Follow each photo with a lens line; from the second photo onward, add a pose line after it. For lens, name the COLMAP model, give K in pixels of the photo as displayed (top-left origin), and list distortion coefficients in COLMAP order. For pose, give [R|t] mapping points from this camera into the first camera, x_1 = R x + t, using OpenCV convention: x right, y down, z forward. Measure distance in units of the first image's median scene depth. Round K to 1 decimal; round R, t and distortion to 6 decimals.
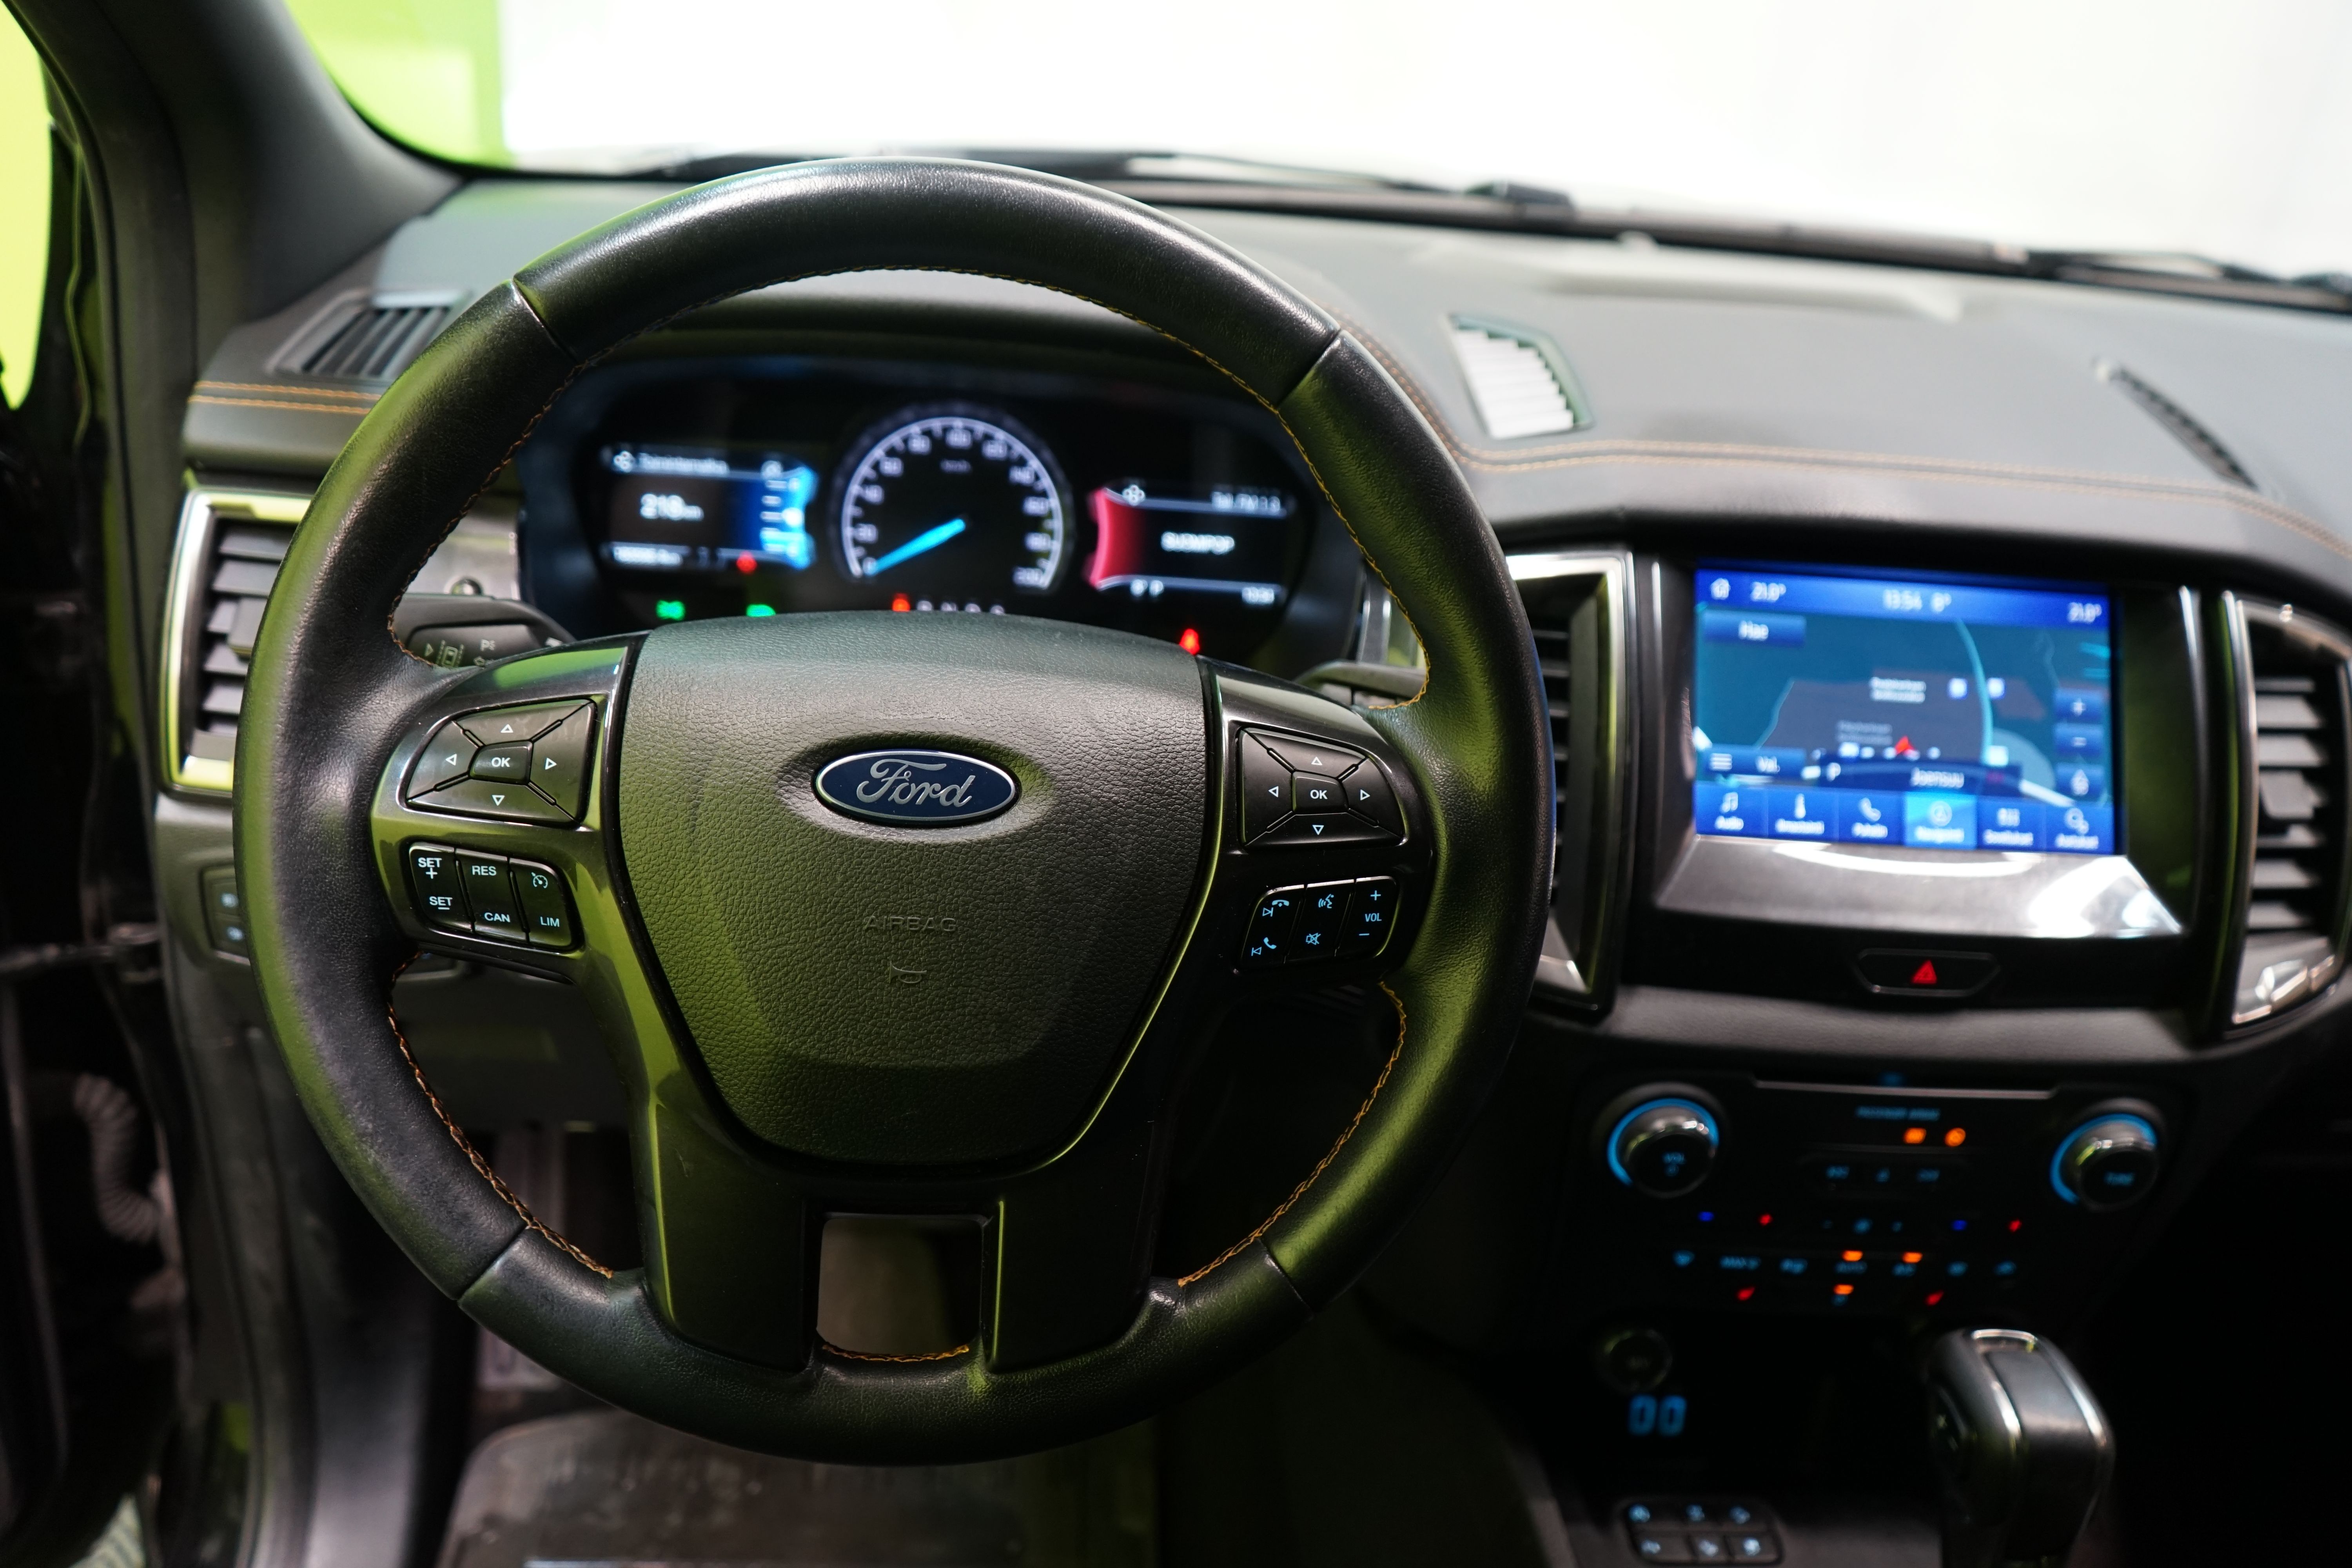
lens RADIAL K [[1844.7, 0, 1176.0], [0, 1844.7, 784.0], [0, 0, 1]] dist [-0.002982, 0.008830]
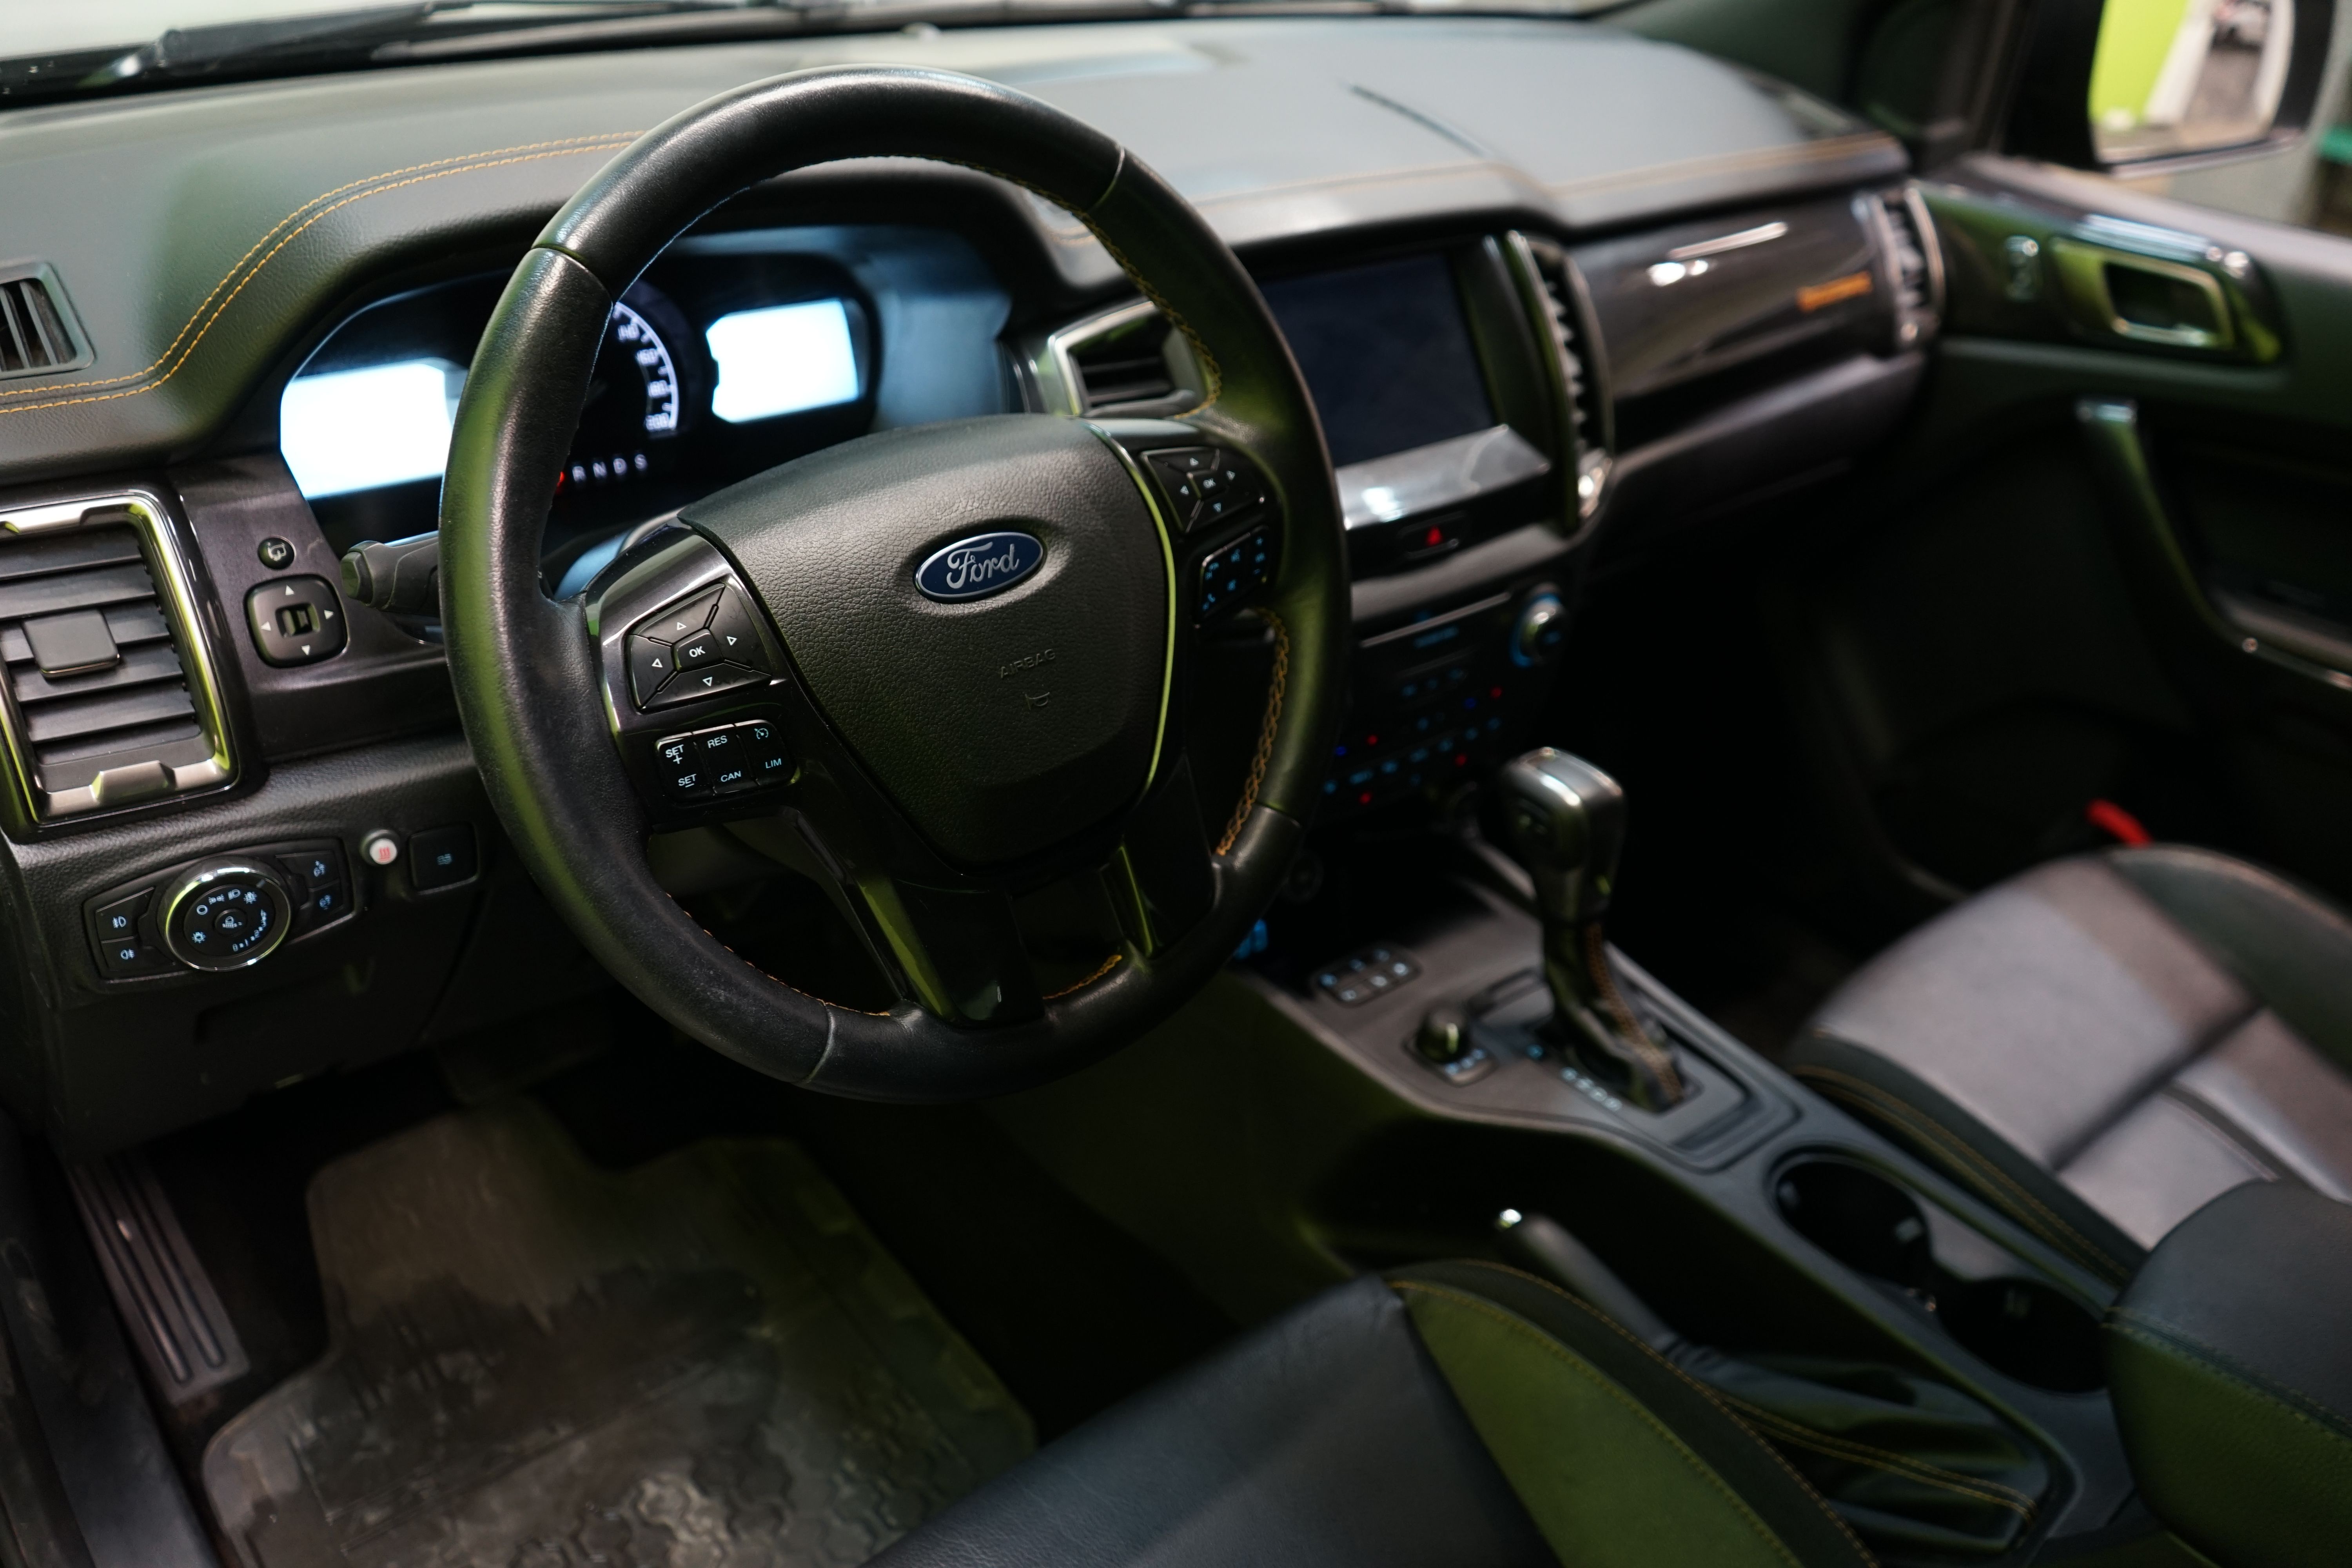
lens RADIAL K [[1844.7, 0, 1176.0], [0, 1844.7, 784.0], [0, 0, 1]] dist [-0.002982, 0.008830]
pose [[0.814864, -0.328512, 0.477574, -0.484512], [0.262999, 0.943746, 0.200436, -0.054334], [-0.516555, -0.037727, 0.855423, -0.129261]]
